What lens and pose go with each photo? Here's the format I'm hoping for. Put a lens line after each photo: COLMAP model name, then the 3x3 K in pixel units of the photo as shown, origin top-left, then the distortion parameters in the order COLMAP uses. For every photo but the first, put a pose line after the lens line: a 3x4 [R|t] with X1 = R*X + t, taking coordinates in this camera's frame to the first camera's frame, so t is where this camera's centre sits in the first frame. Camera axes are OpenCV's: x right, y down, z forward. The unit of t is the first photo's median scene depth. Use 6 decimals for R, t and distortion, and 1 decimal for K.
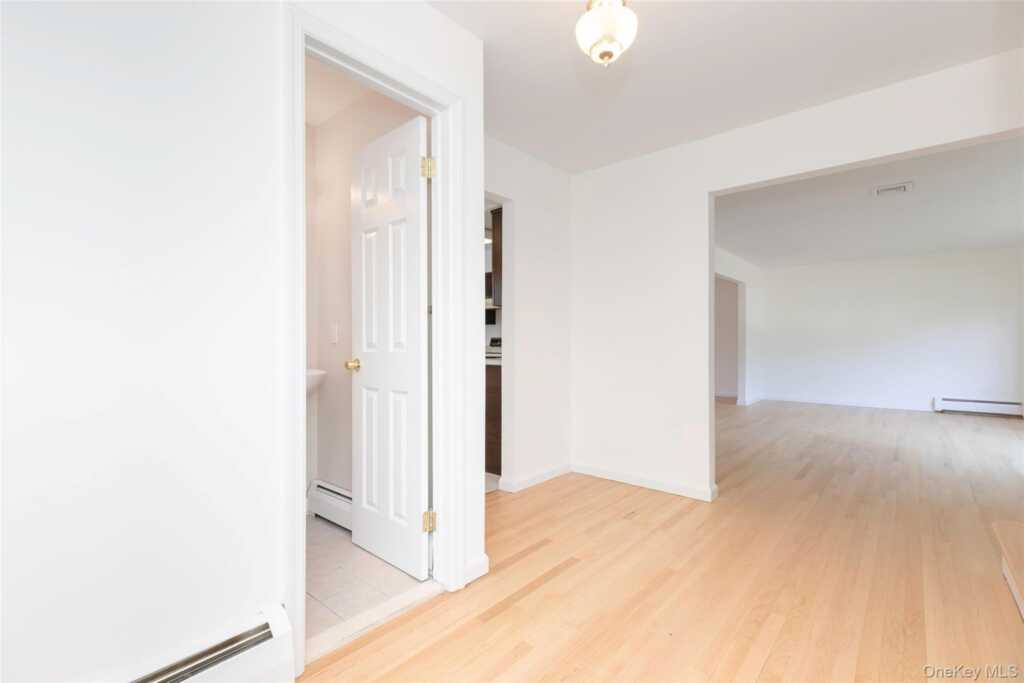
lens RADIAL K [[470.2, 0, 513.9], [0, 470.2, 345.3], [0, 0, 1]] dist [0.000856, 0.000060]
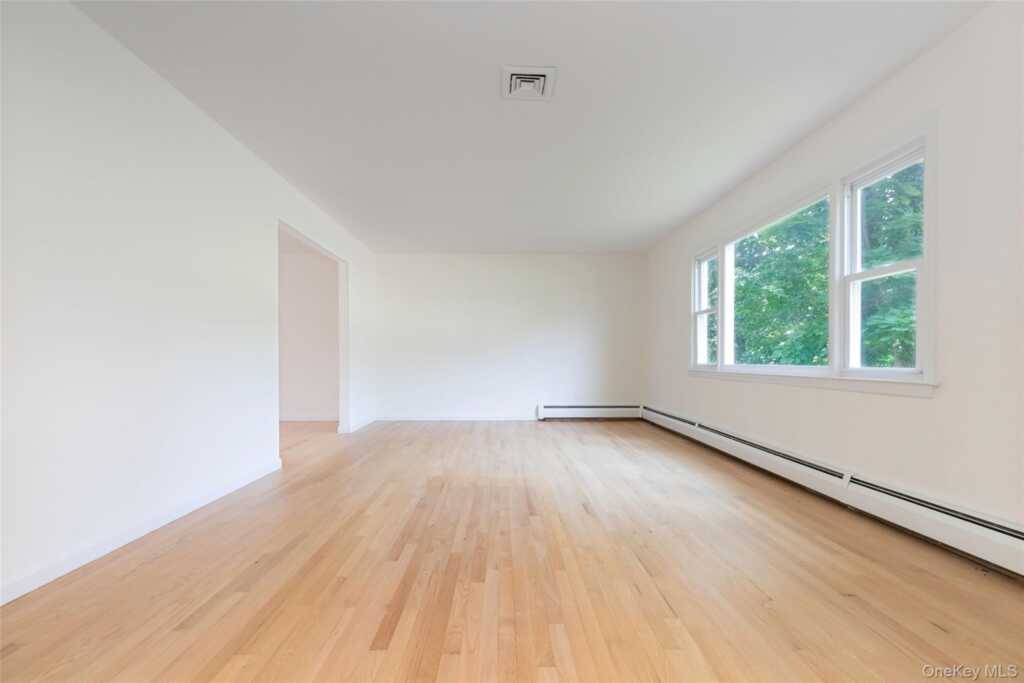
lens RADIAL K [[470.2, 0, 513.9], [0, 470.2, 345.3], [0, 0, 1]] dist [0.000856, 0.000060]
pose [[0.743440, 0.020449, 0.668490, 0.212552], [0.003200, 0.999412, -0.034130, 0.020655], [-0.668795, 0.027513, 0.742937, 0.316431]]
